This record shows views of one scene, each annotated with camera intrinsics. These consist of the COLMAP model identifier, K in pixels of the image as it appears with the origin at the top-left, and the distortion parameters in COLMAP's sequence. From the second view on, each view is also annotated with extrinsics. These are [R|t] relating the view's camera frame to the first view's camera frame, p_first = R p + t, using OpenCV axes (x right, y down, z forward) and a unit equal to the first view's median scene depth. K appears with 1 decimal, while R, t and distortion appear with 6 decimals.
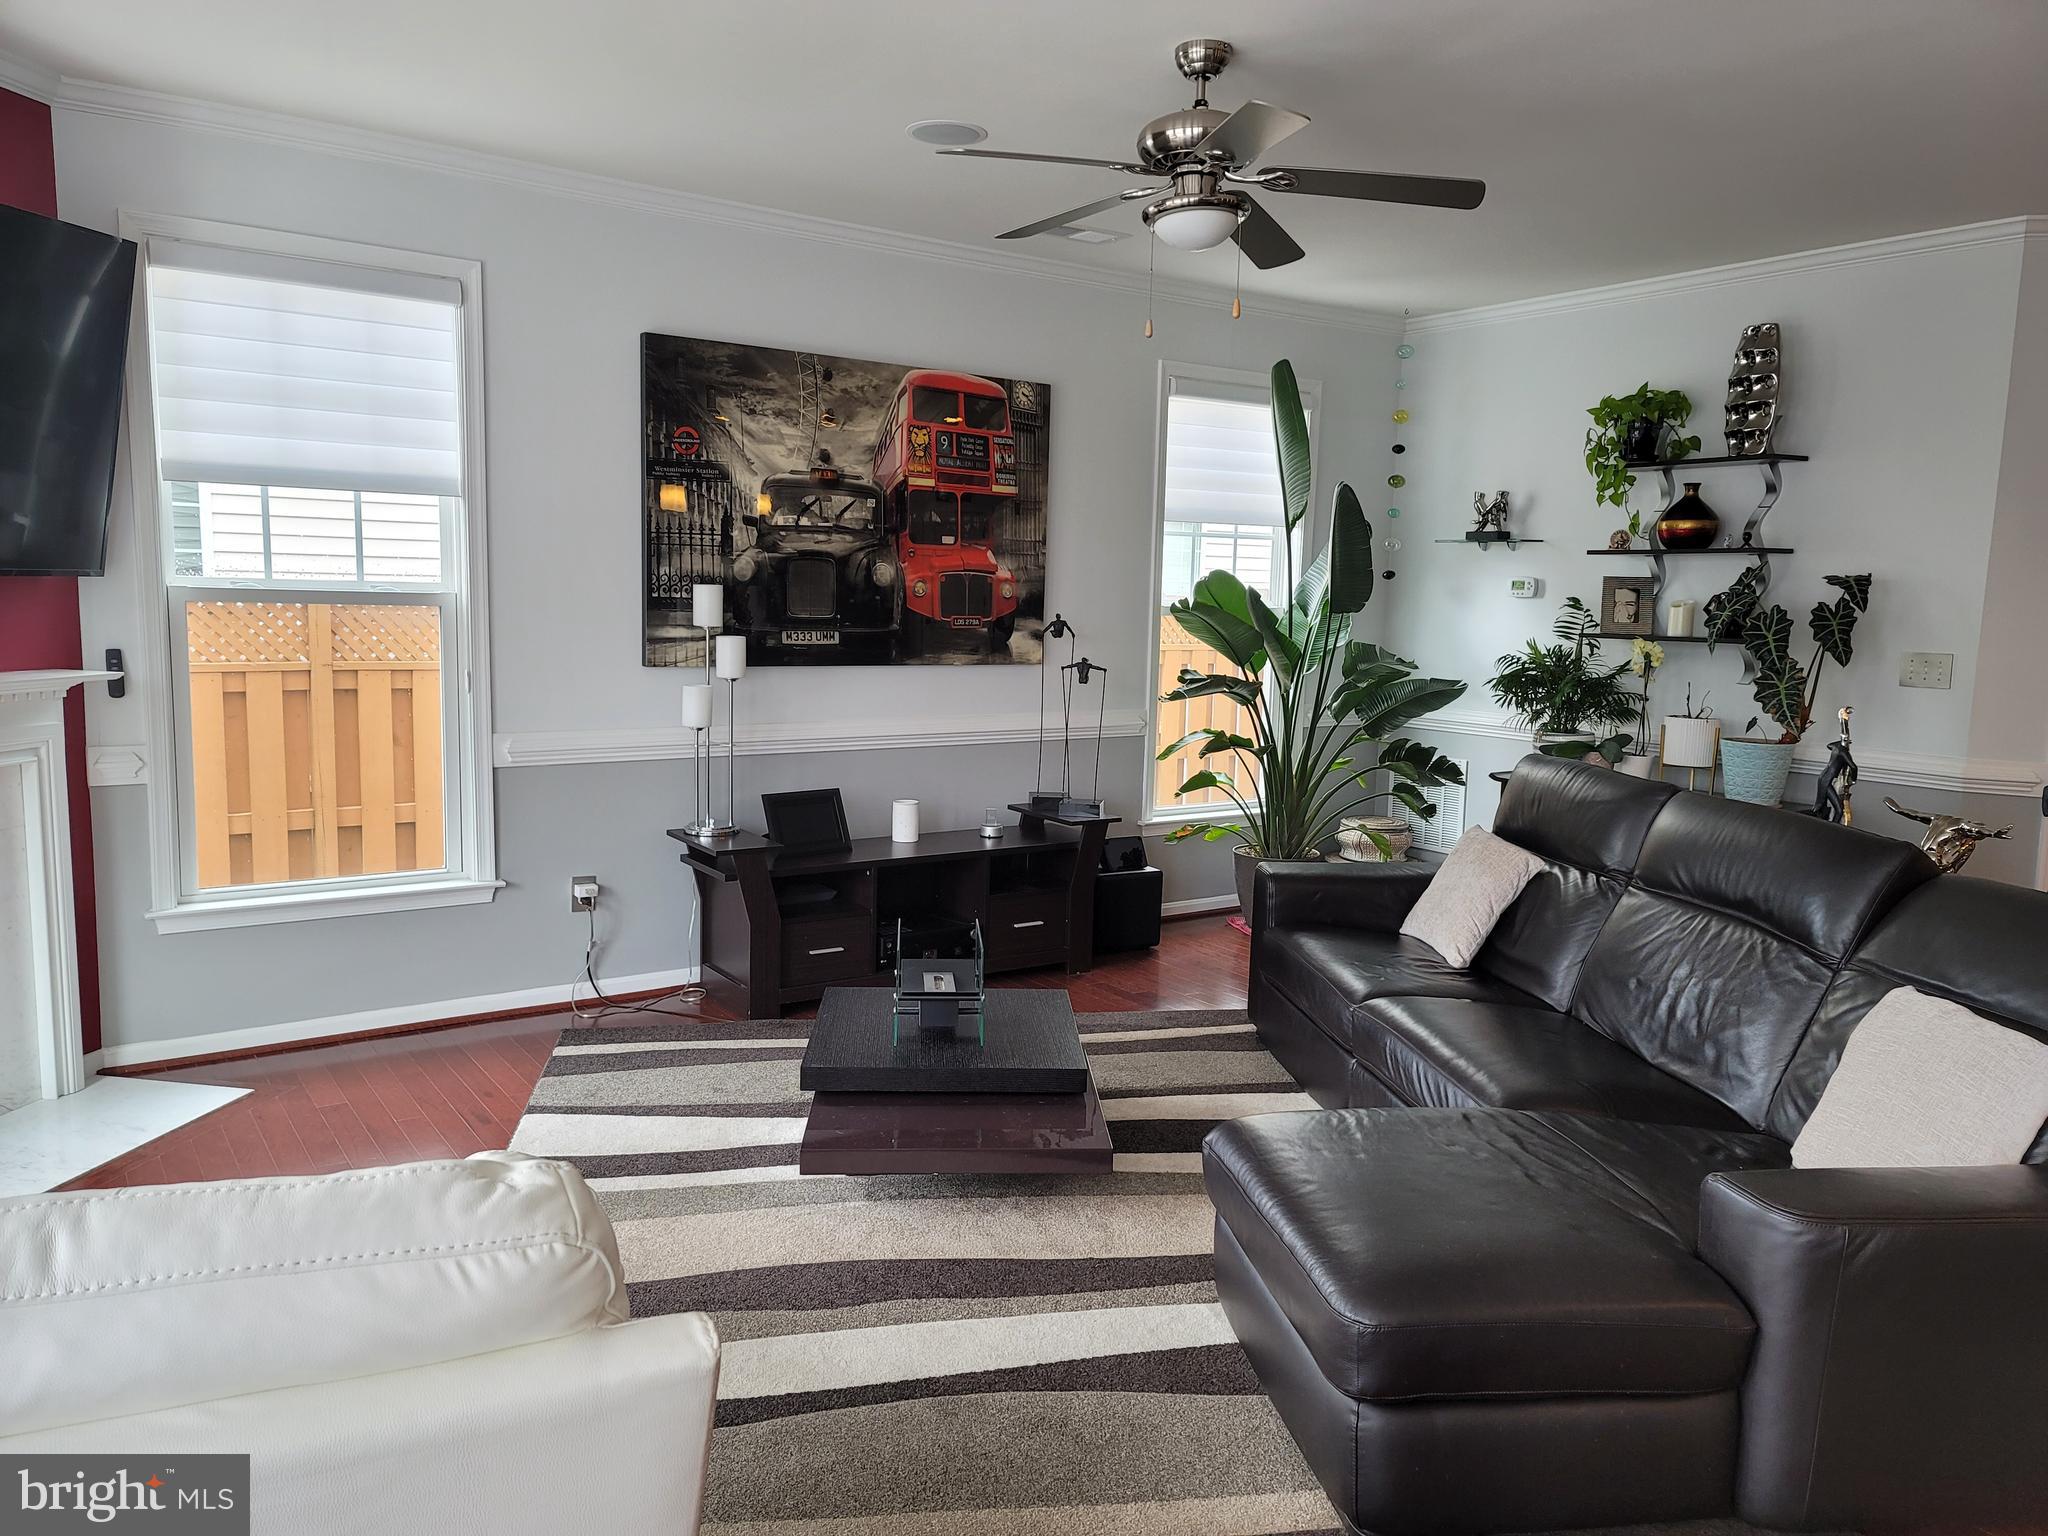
lens RADIAL K [[1465.7, 0, 1024.0], [0, 1465.7, 768.0], [0, 0, 1]] dist [0.032746, -0.006066]
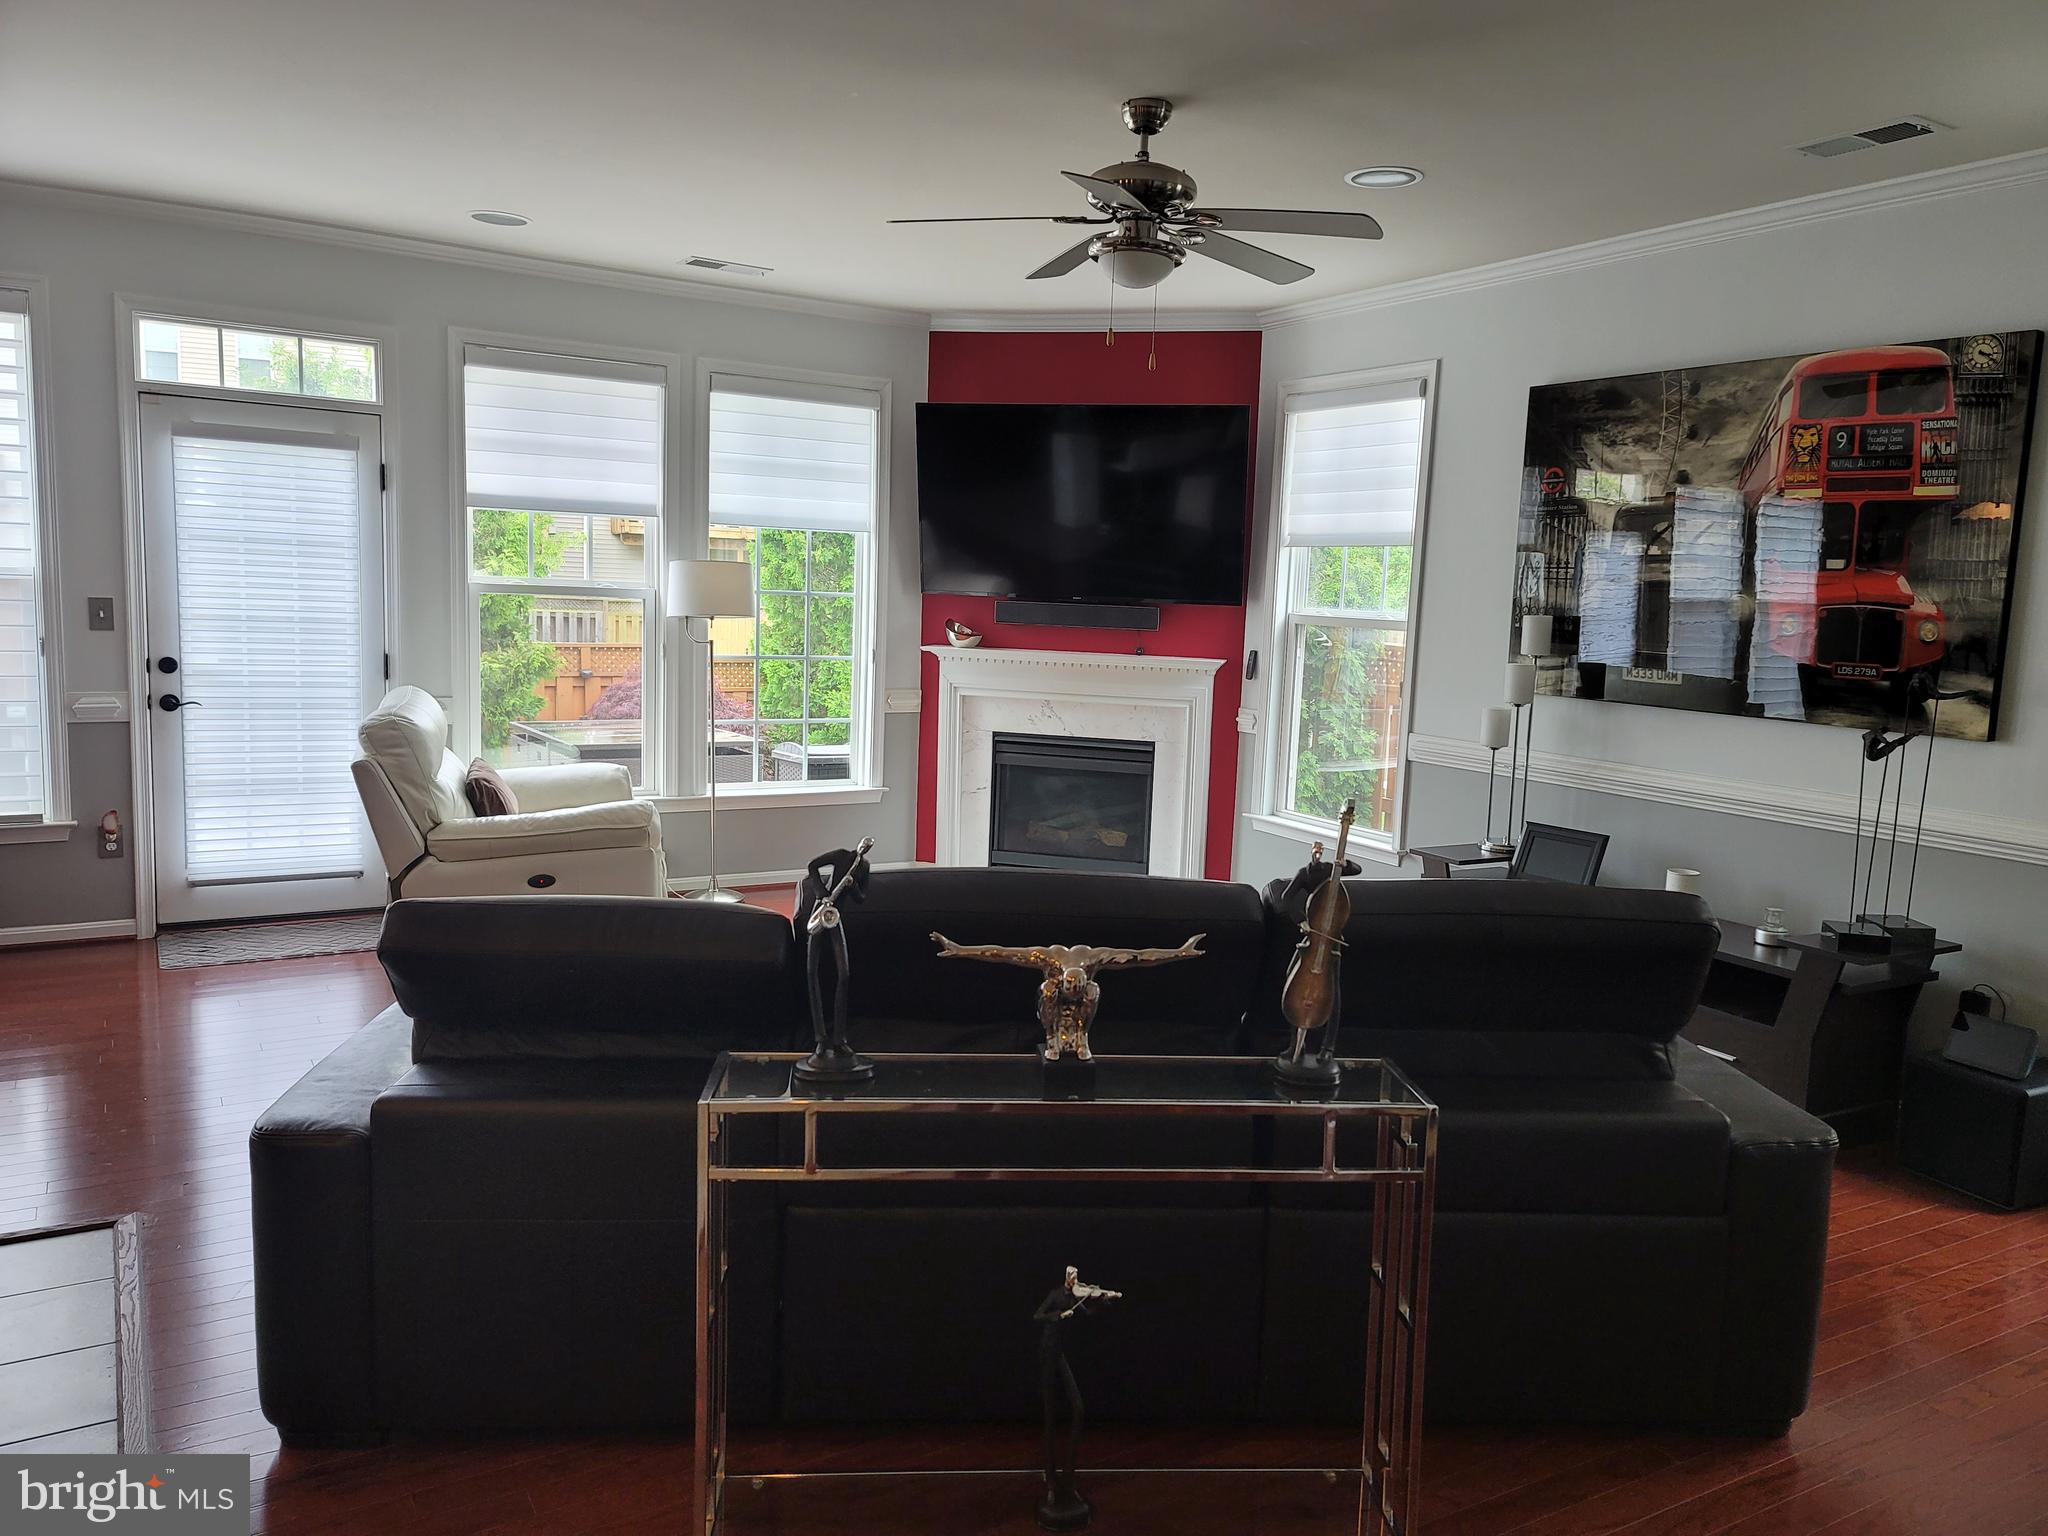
lens RADIAL K [[1343.3, 0, 1022.9], [0, 1343.3, 731.7], [0, 0, 1]] dist [0.001122, -0.000516]
pose [[-0.049904, 0.082229, -0.995363, 0.724529], [-0.159256, 0.983199, 0.089209, -0.067077], [0.985975, 0.162969, -0.035970, 0.652870]]
